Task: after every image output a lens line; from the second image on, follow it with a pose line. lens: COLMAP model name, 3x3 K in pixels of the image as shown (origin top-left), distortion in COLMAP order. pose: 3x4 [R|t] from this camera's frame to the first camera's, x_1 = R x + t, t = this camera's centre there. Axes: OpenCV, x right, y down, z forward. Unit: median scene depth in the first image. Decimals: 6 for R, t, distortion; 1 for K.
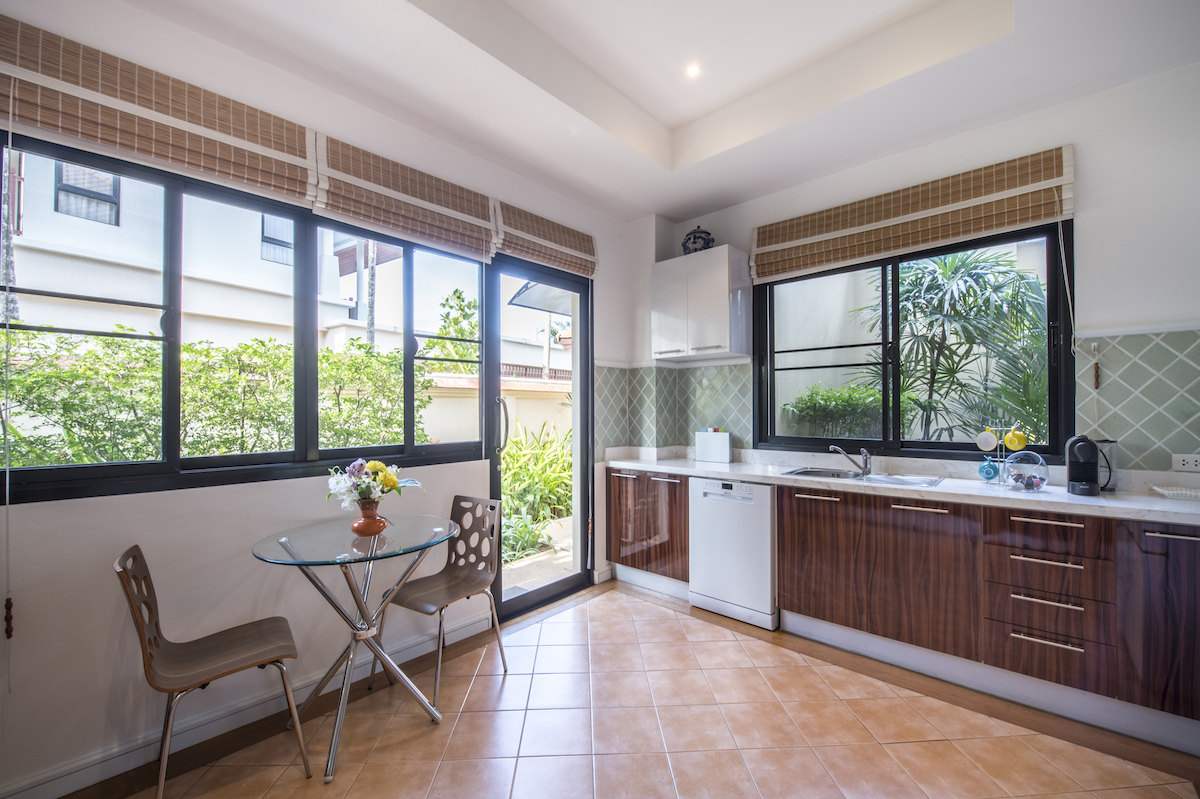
lens RADIAL K [[486.0, 0, 596.9], [0, 486.0, 405.2], [0, 0, 1]] dist [-0.011782, -0.000137]
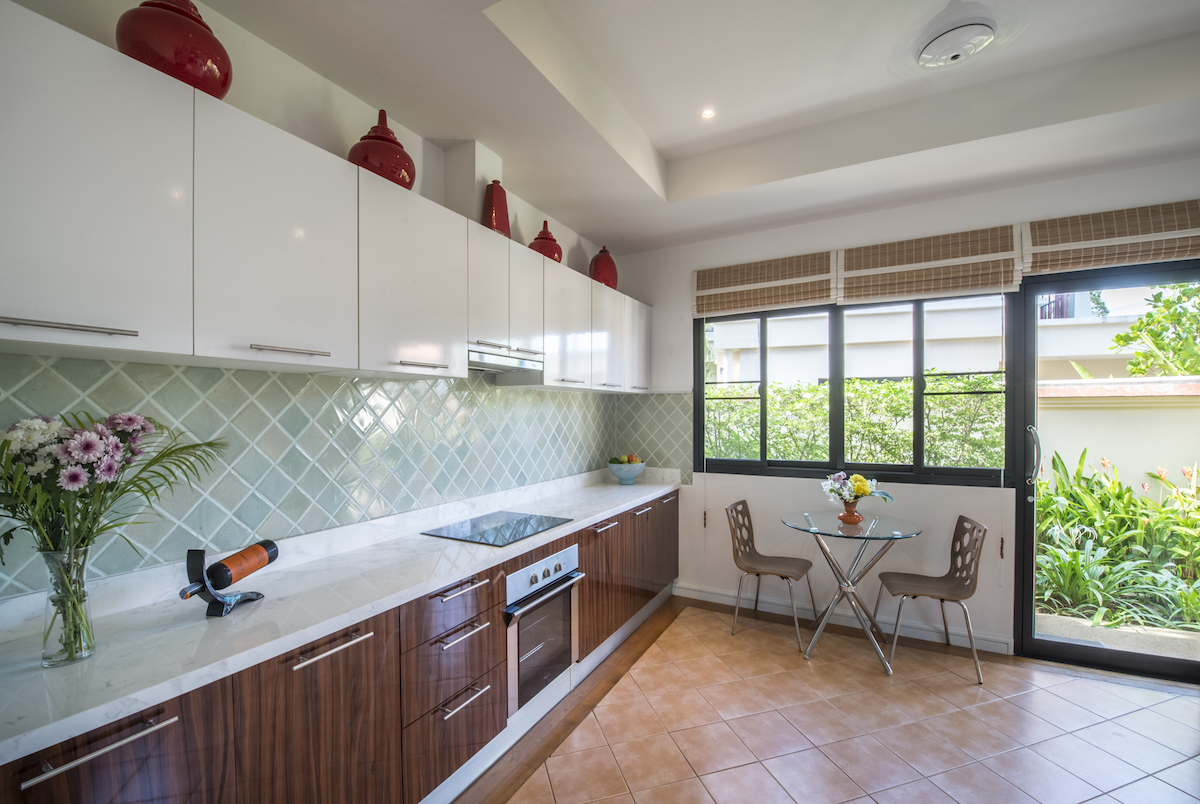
lens RADIAL K [[486.0, 0, 598.7], [0, 486.0, 410.4], [0, 0, 1]] dist [-0.011782, -0.000137]
pose [[0.232795, -0.000696, -0.972526, 0.605997], [0.013496, 0.999906, 0.002515, -0.071201], [0.972432, -0.013711, 0.232783, -0.066797]]
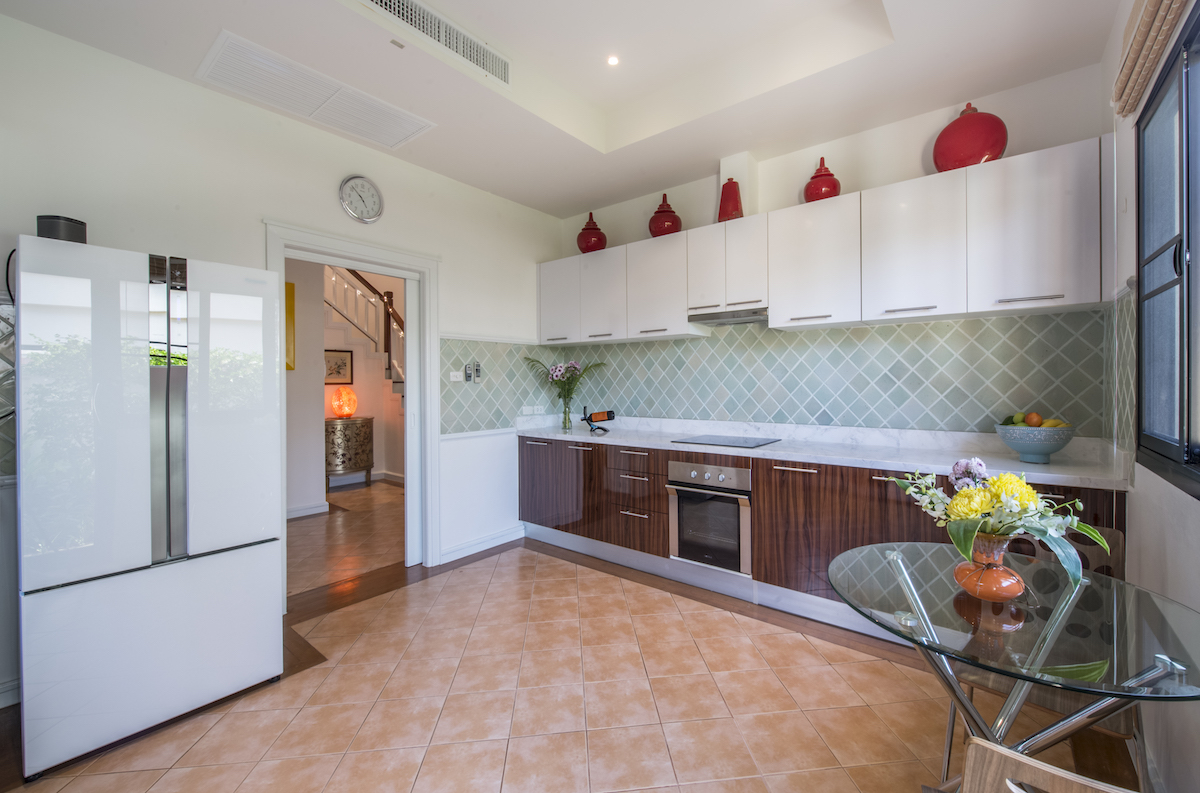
lens RADIAL K [[497.6, 0, 626.1], [0, 497.6, 384.0], [0, 0, 1]] dist [0.001564, 0.000172]
pose [[-0.997632, 0.014151, -0.067313, -0.050066], [0.014676, 0.999866, -0.007317, 0.017659], [0.067200, -0.008287, -0.997705, 1.285836]]
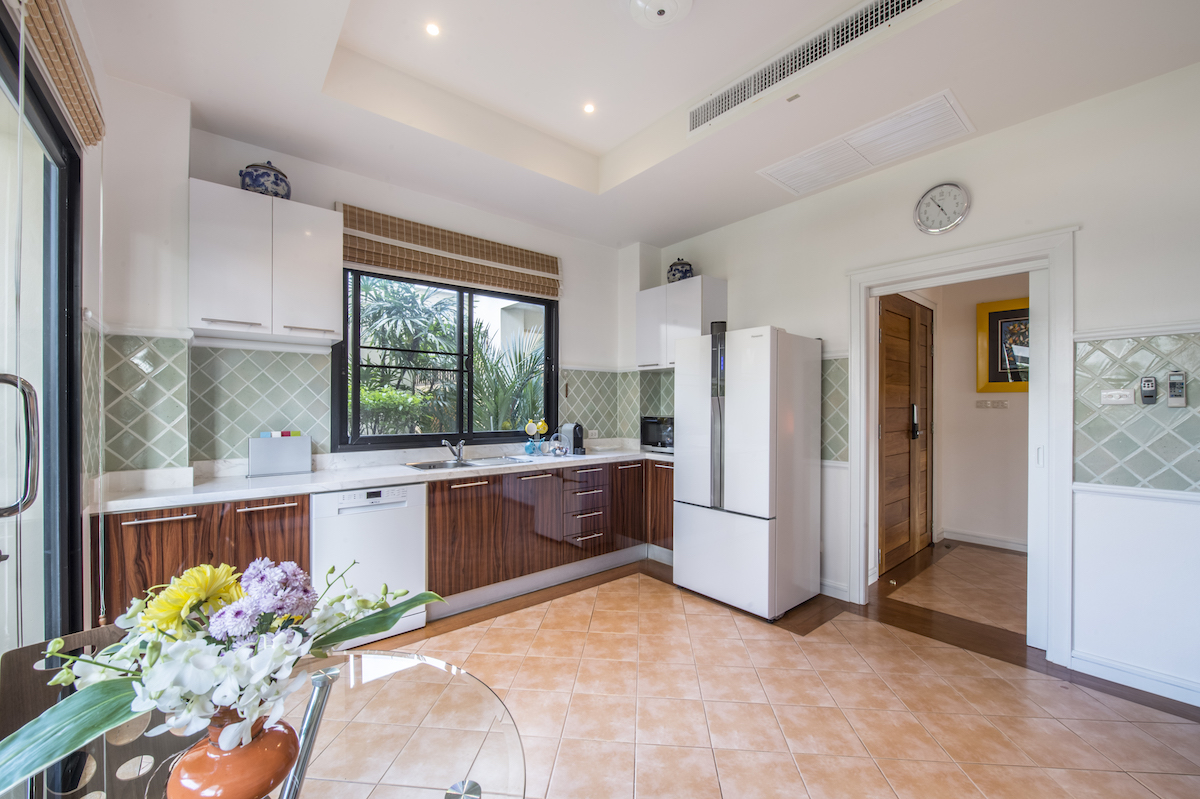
lens RADIAL K [[449.9, 0, 600.7], [0, 449.9, 407.6], [0, 0, 1]] dist [-0.001472, -0.000222]
pose [[0.138206, 0.005562, 0.990388, -0.631225], [-0.009995, 0.999941, -0.004221, 0.010978], [-0.990353, -0.009315, 0.138253, 0.619015]]
